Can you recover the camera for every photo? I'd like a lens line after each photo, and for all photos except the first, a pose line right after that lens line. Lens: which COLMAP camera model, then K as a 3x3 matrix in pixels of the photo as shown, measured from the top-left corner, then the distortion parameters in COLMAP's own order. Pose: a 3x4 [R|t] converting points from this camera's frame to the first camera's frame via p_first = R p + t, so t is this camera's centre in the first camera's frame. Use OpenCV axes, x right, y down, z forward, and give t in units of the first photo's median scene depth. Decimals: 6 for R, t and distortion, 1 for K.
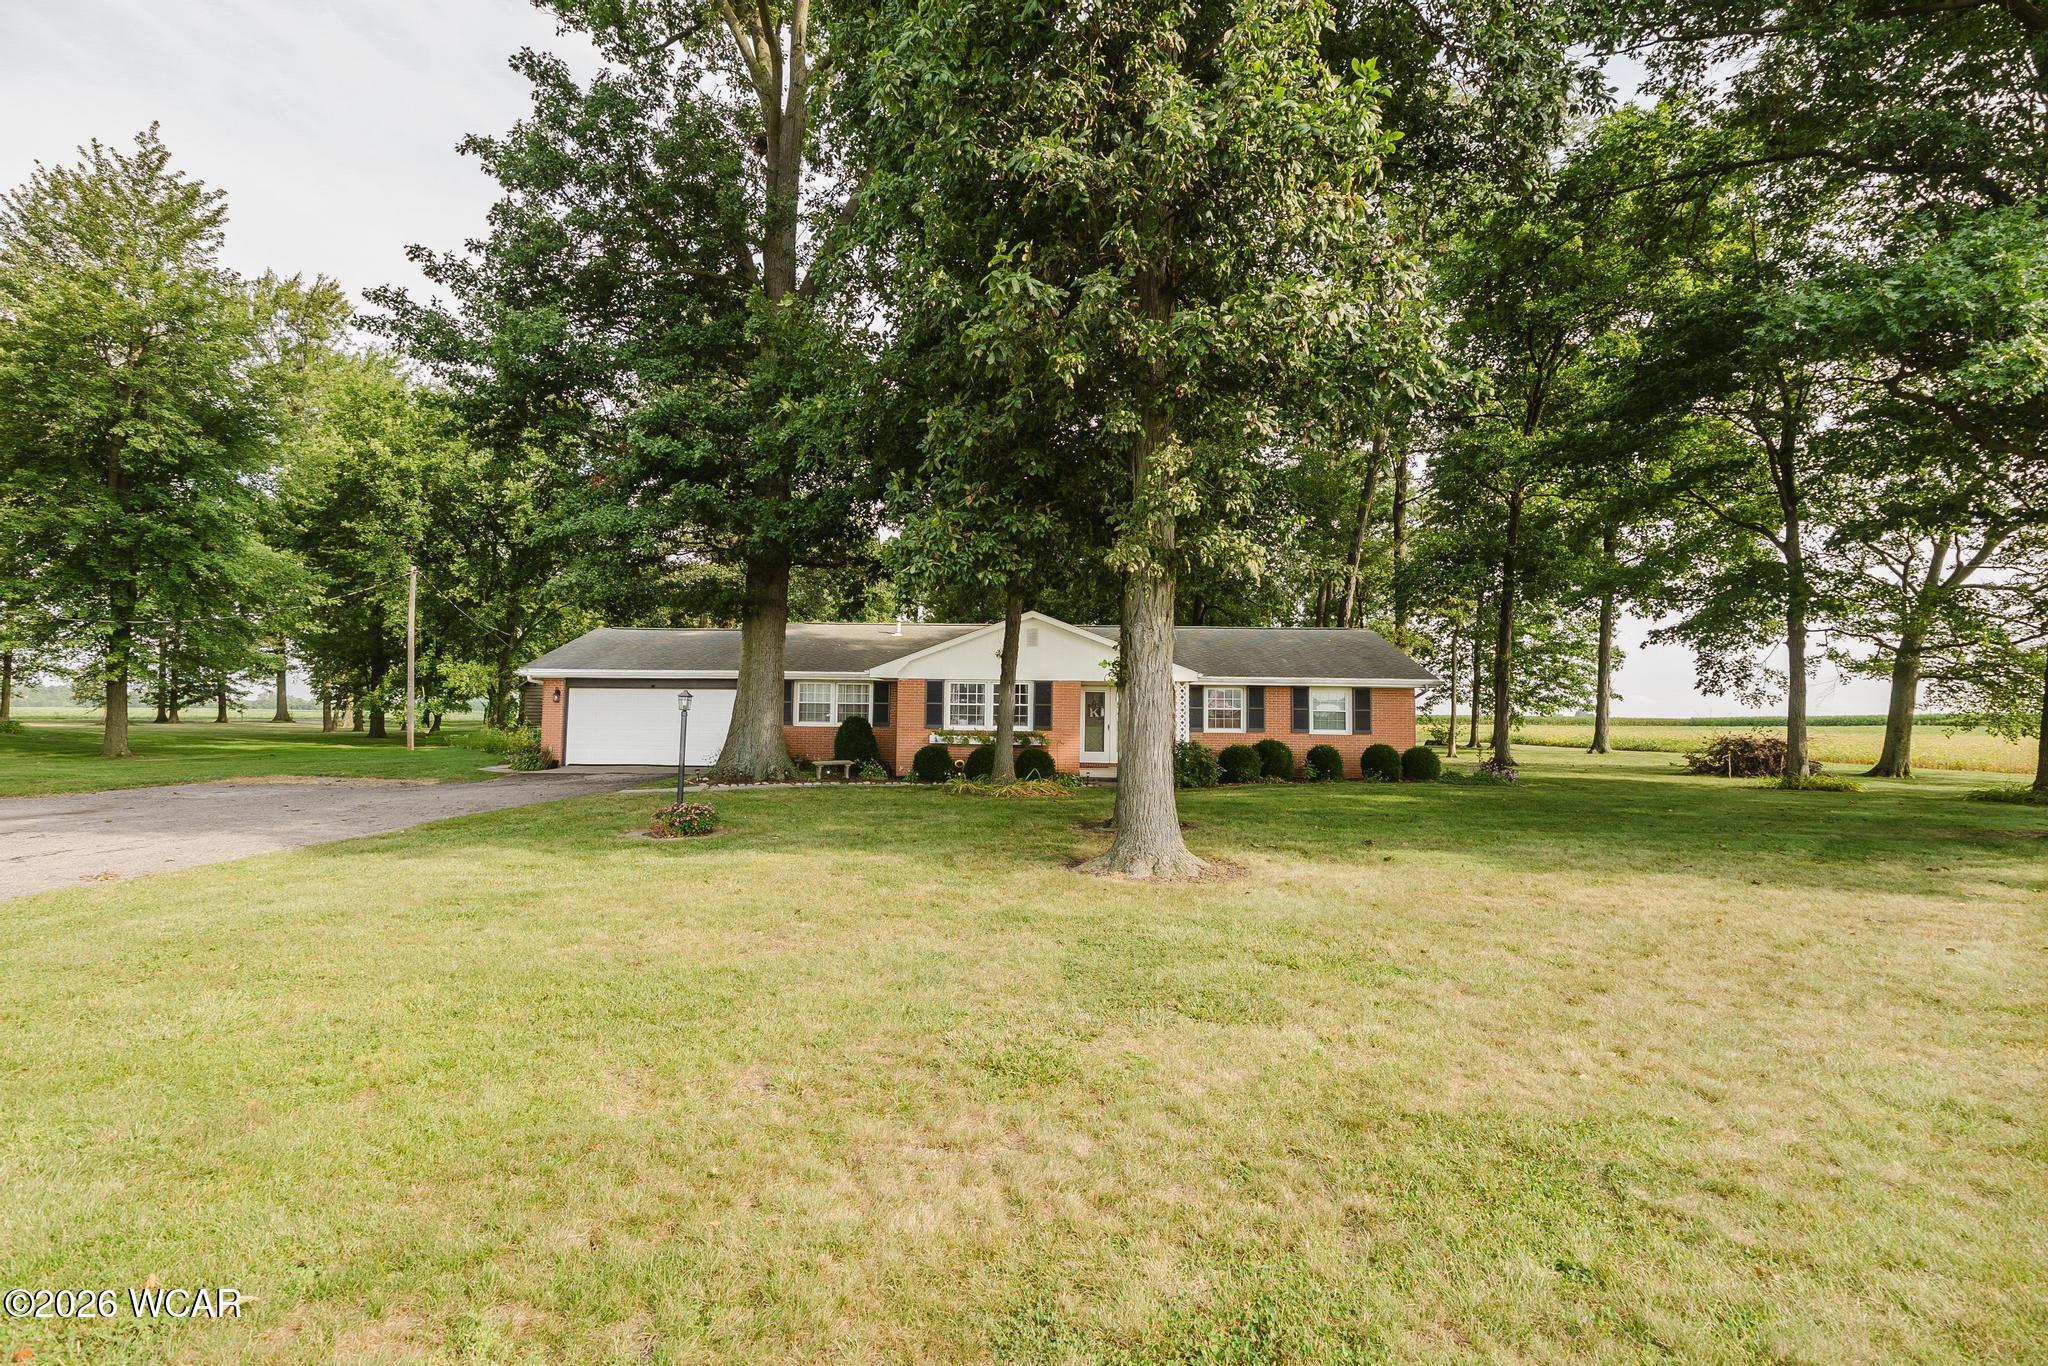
lens RADIAL K [[915.8, 0, 1024.0], [0, 915.8, 683.0], [0, 0, 1]] dist [-0.001390, -0.000038]
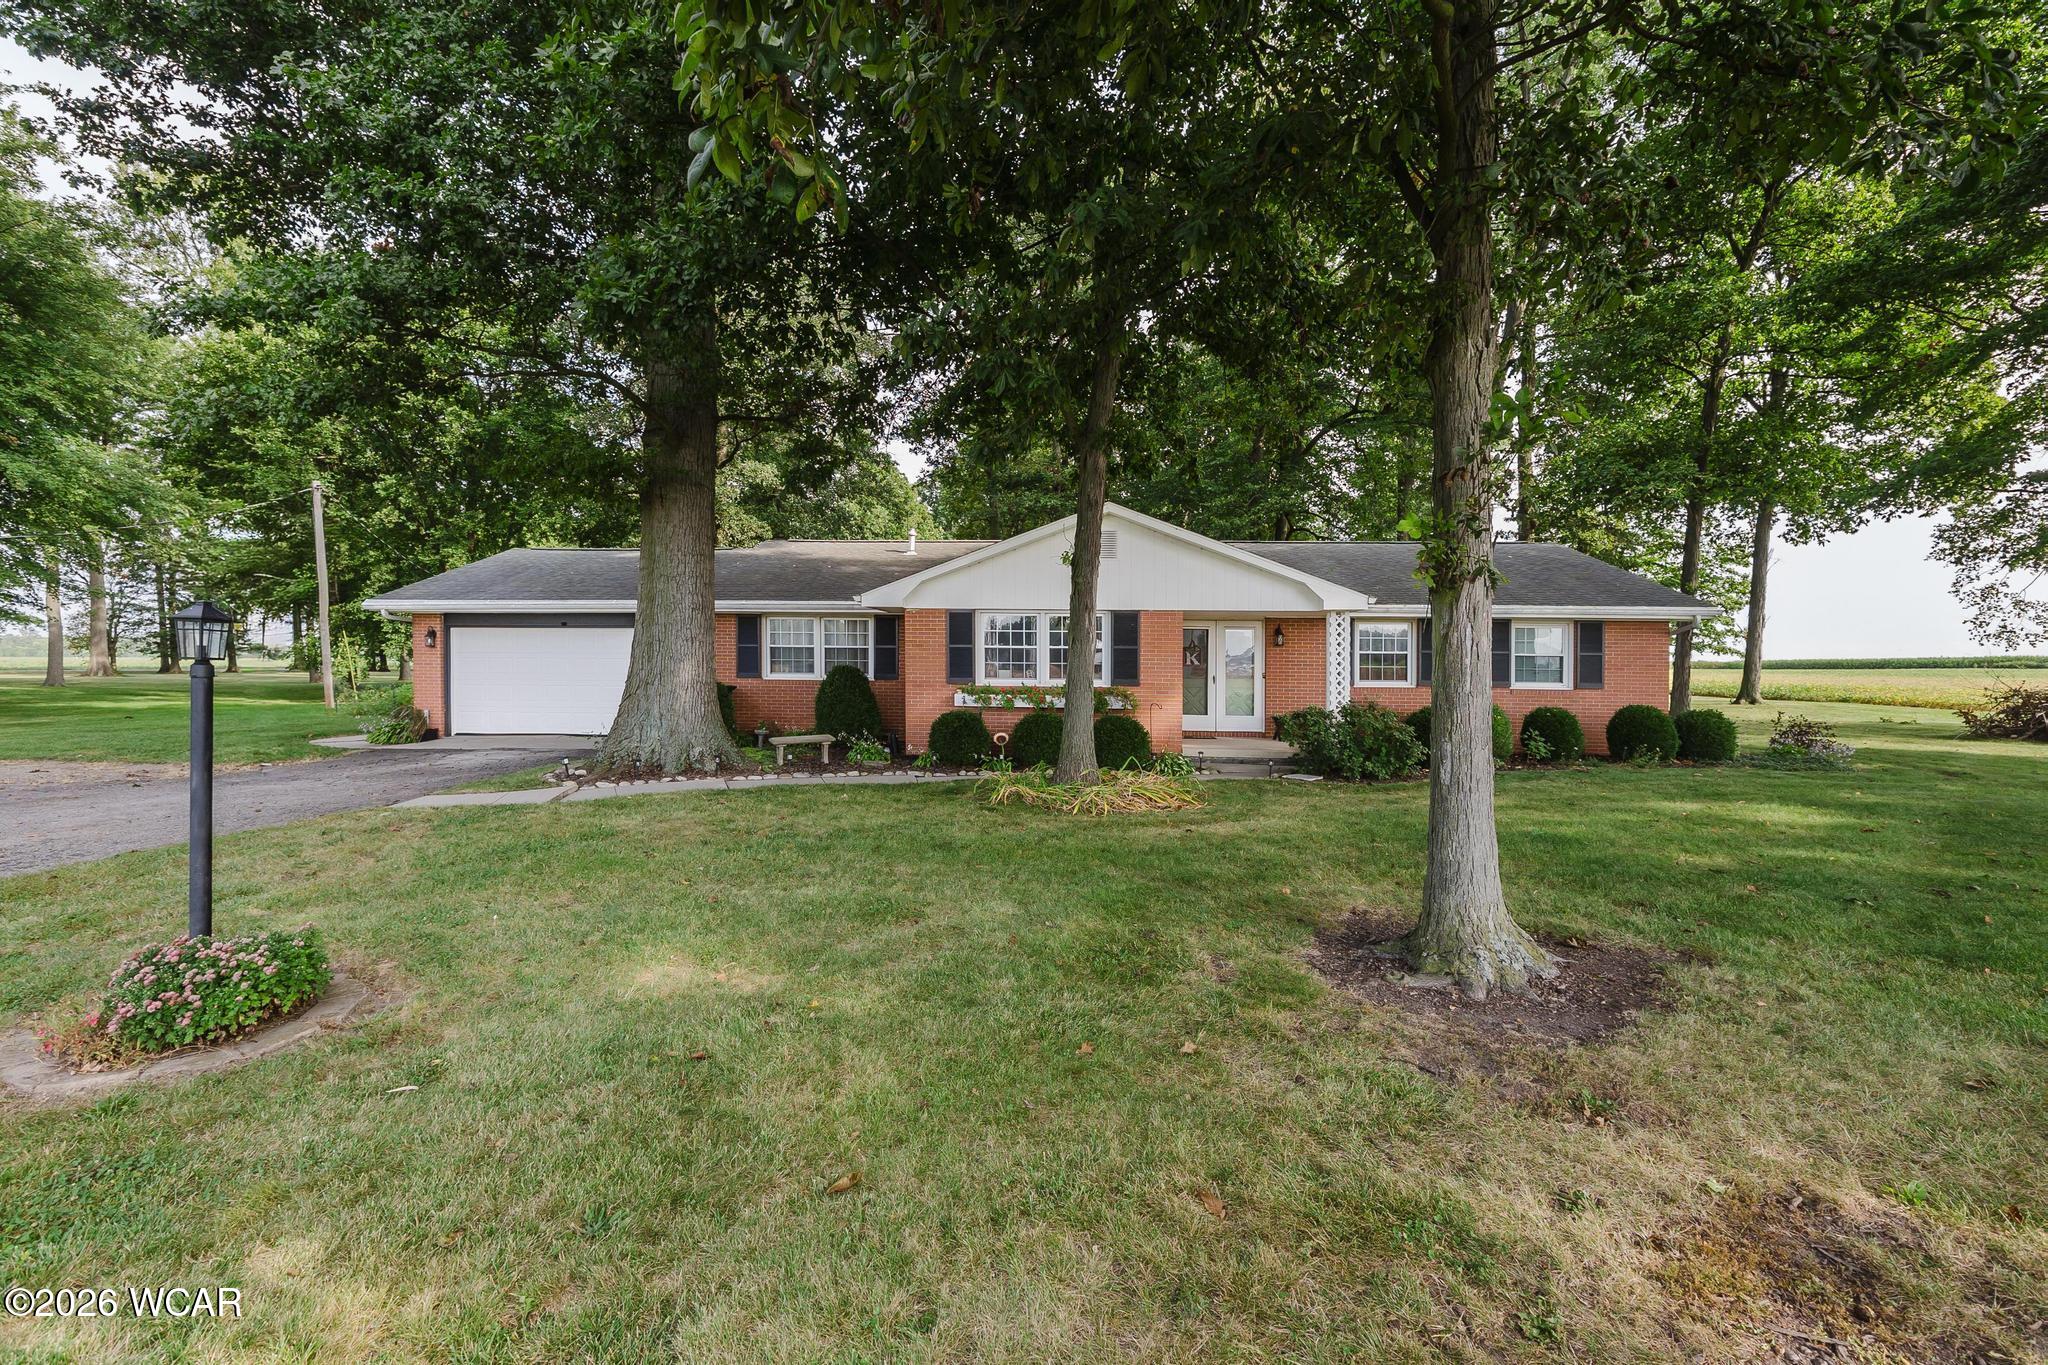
lens RADIAL K [[894.1, 0, 1024.0], [0, 894.1, 682.5], [0, 0, 1]] dist [-0.000916, -0.000279]
pose [[0.999697, -0.003088, -0.024415, -0.036483], [0.004526, 0.998246, 0.059035, 0.010751], [0.024190, -0.059128, 0.997957, 0.352563]]
